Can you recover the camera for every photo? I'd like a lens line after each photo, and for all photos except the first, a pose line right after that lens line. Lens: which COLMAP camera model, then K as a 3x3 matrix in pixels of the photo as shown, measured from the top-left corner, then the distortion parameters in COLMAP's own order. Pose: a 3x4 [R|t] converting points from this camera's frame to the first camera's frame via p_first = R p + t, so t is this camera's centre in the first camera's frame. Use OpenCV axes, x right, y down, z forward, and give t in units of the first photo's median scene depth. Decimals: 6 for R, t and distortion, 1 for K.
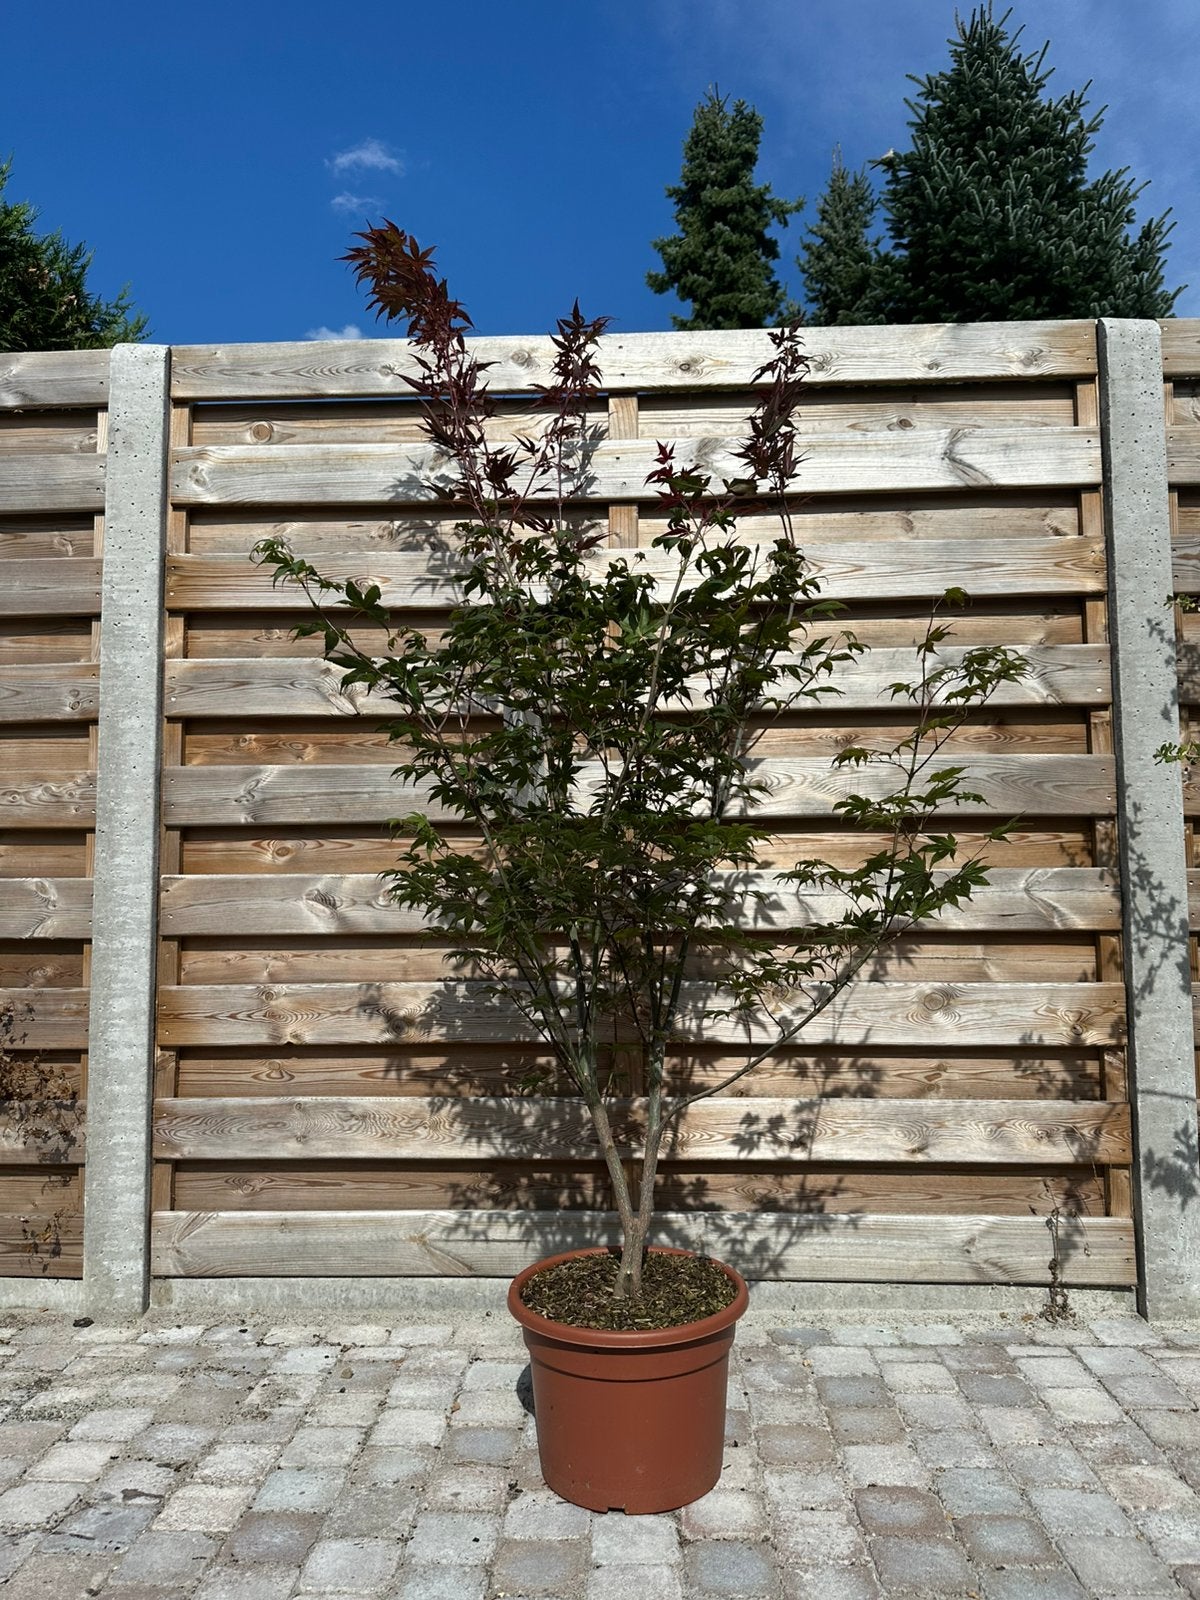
lens RADIAL K [[1152.7, 0, 591.9], [0, 1152.7, 792.5], [0, 0, 1]] dist [0.017455, -0.027869]
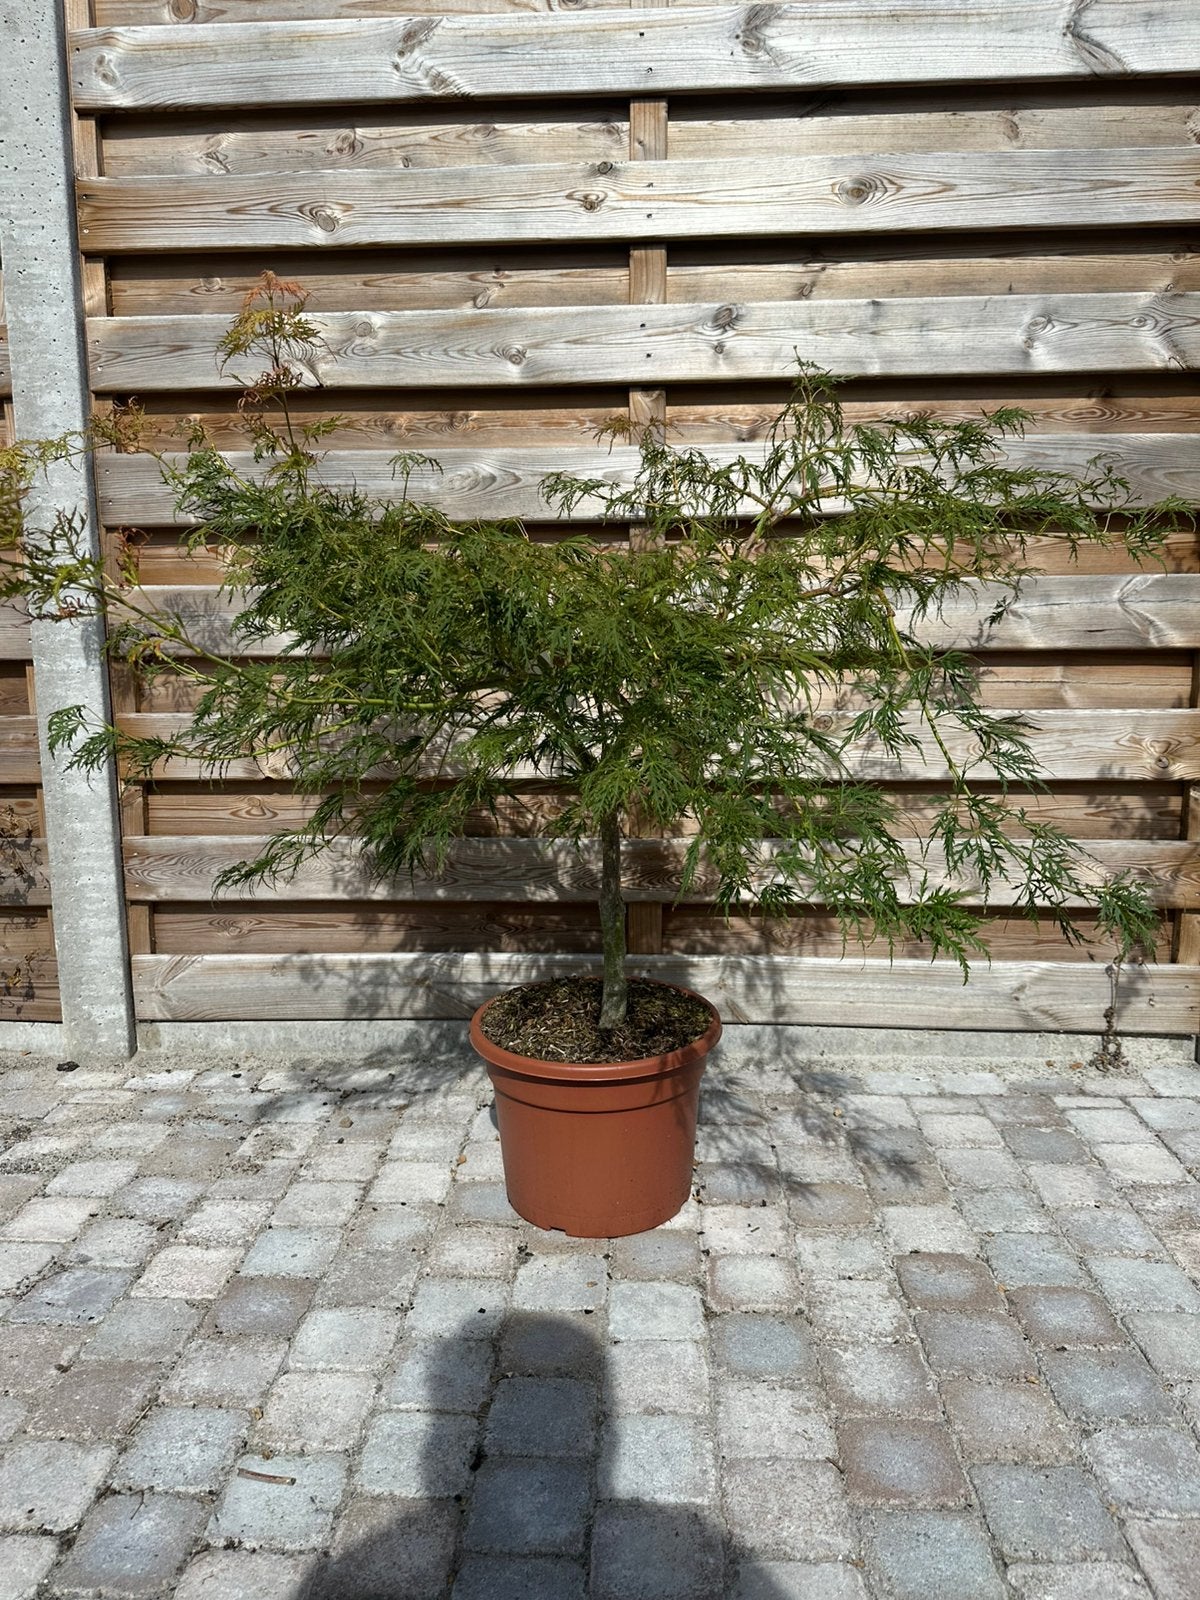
lens RADIAL K [[1152.7, 0, 590.5], [0, 1152.7, 797.1], [0, 0, 1]] dist [0.017455, -0.027869]
pose [[0.999930, 0.000412, -0.011807, -0.002534], [0.002358, 0.972322, 0.233634, 0.025529], [0.011576, -0.233646, 0.972253, 0.138306]]
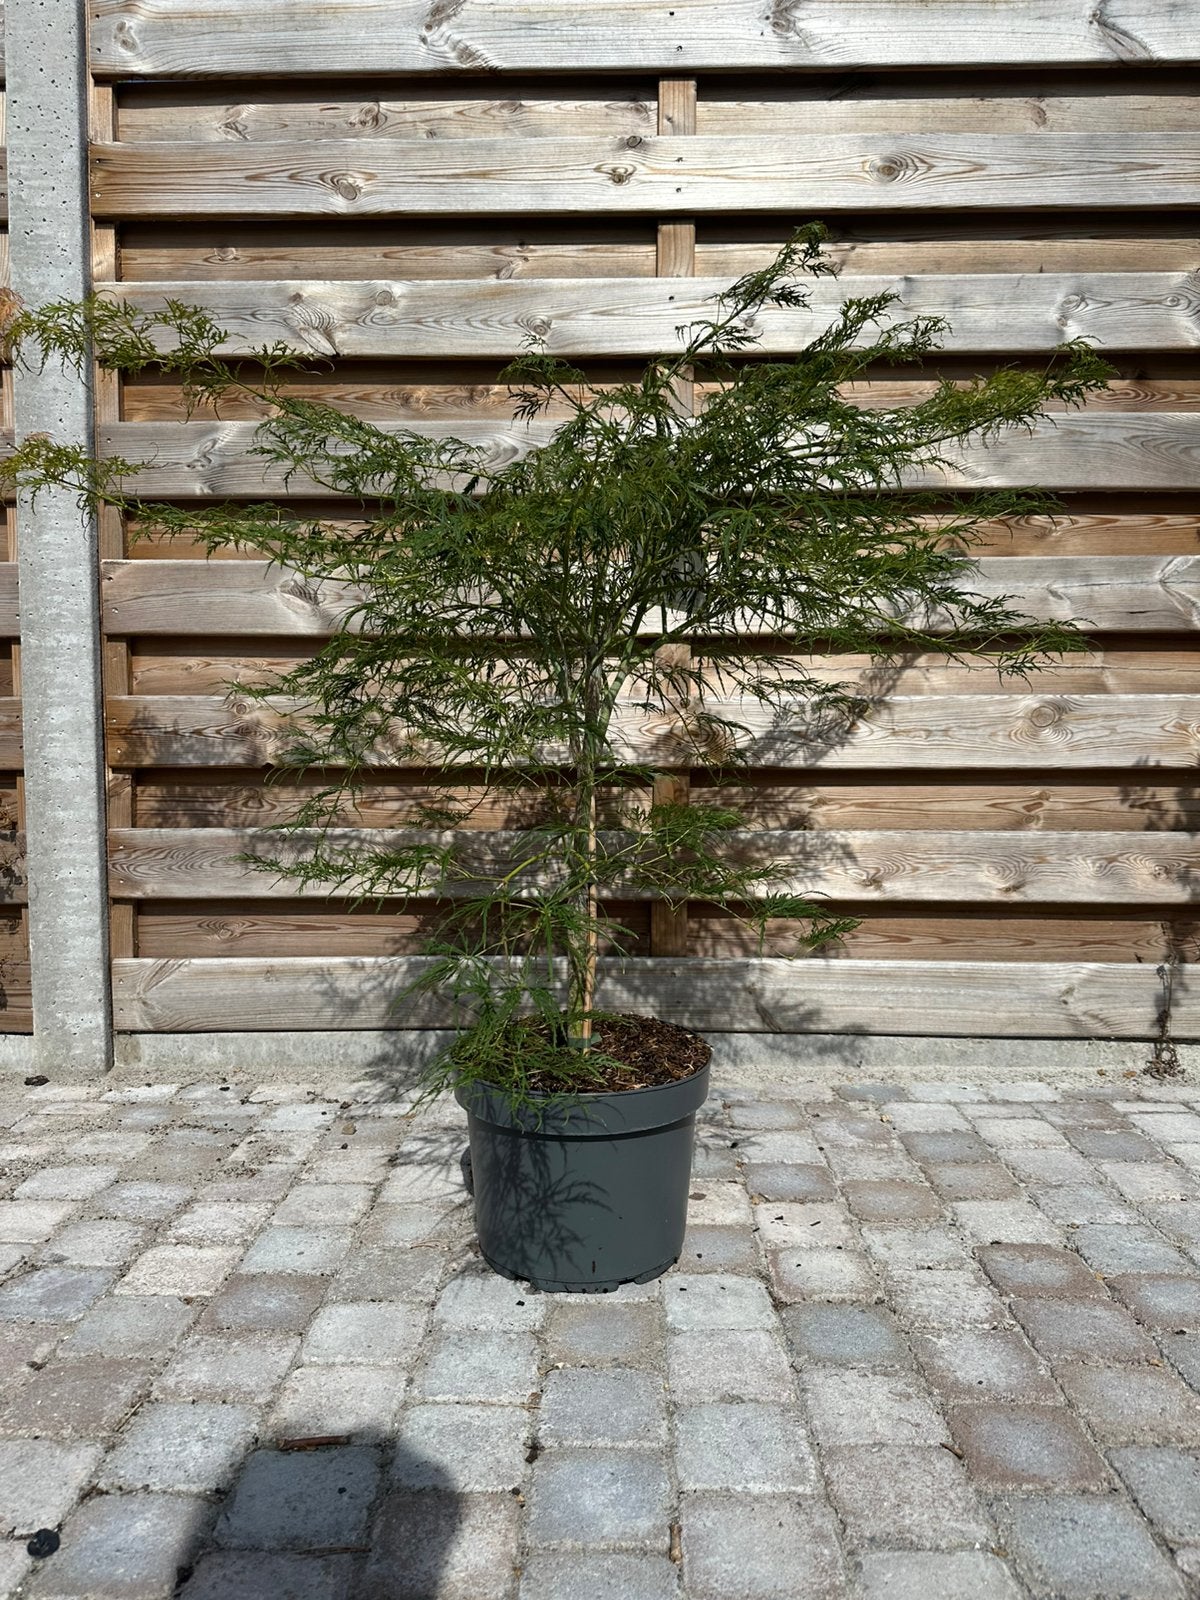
lens RADIAL K [[1152.7, 0, 591.1], [0, 1152.7, 804.4], [0, 0, 1]] dist [0.017455, -0.027869]
pose [[0.999766, 0.005592, 0.020875, -0.046877], [-0.008619, 0.988971, 0.147856, 0.123793], [-0.019818, -0.148002, 0.988789, 0.171467]]
